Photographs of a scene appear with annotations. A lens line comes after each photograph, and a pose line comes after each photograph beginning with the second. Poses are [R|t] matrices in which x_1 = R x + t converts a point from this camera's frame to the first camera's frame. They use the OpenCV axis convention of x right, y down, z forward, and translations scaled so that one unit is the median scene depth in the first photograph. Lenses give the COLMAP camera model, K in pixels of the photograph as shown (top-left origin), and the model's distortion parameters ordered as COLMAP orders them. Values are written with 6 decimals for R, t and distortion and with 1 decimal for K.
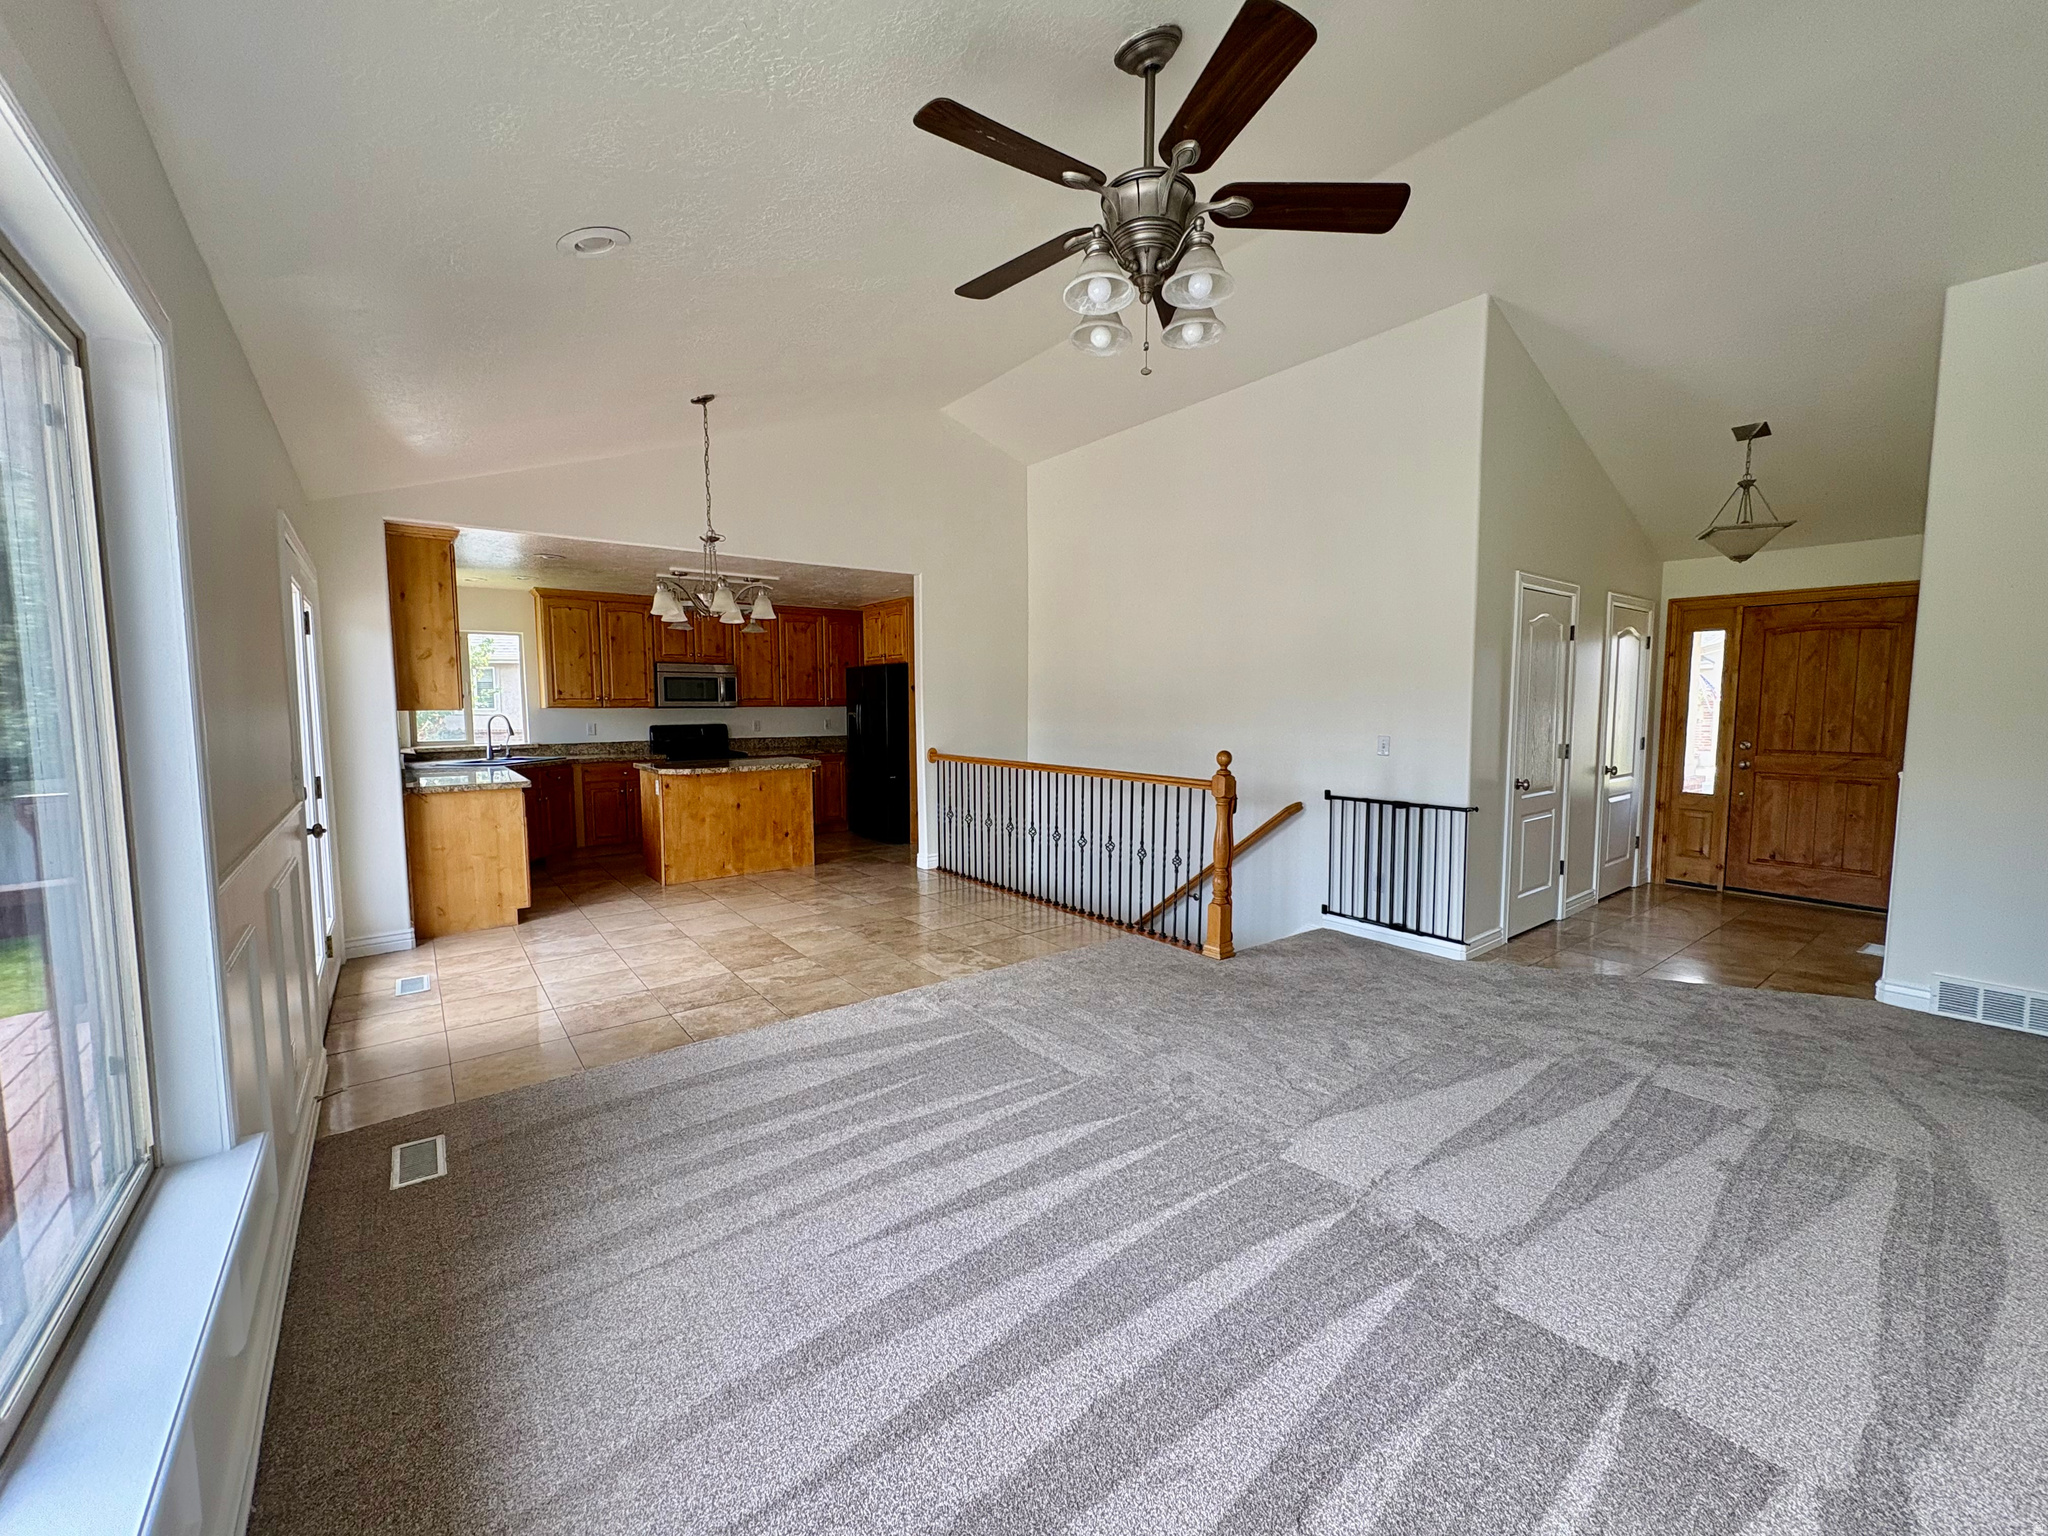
lens RADIAL K [[816.2, 0, 1023.6], [0, 816.2, 764.2], [0, 0, 1]] dist [0.000734, -0.000476]
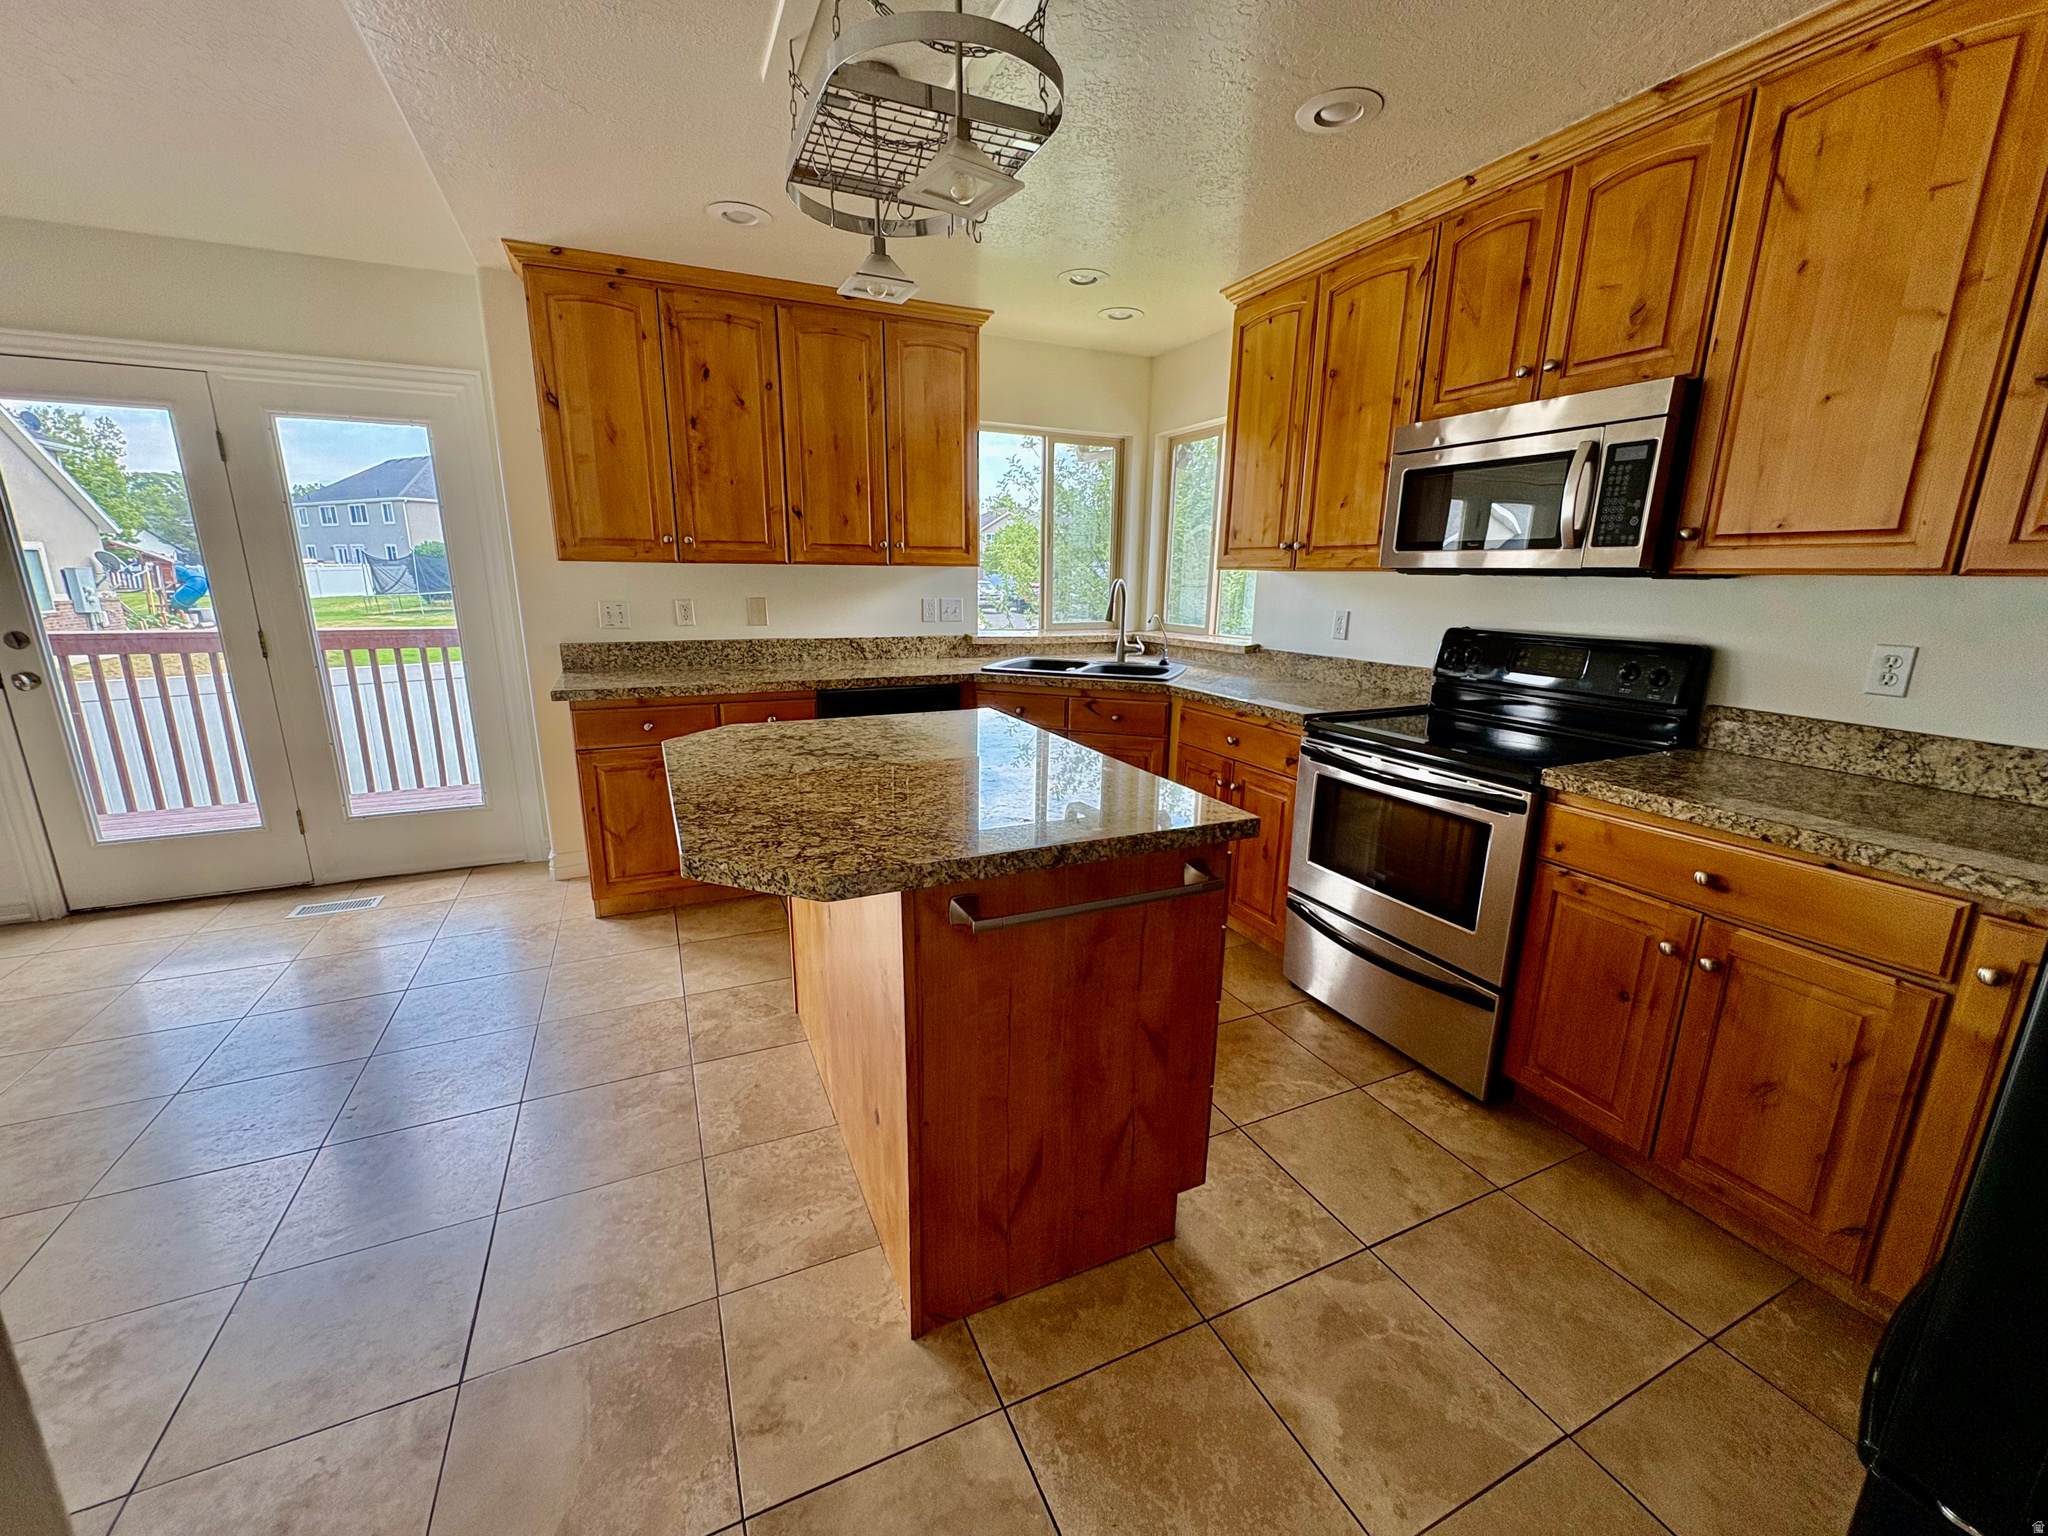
lens RADIAL K [[816.2, 0, 1031.4], [0, 816.2, 767.2], [0, 0, 1]] dist [0.000734, -0.000476]
pose [[-0.220297, 0.227535, -0.948524, -0.115335], [-0.084964, 0.964241, 0.251038, -0.083514], [0.971726, 0.135893, -0.193087, 1.230666]]
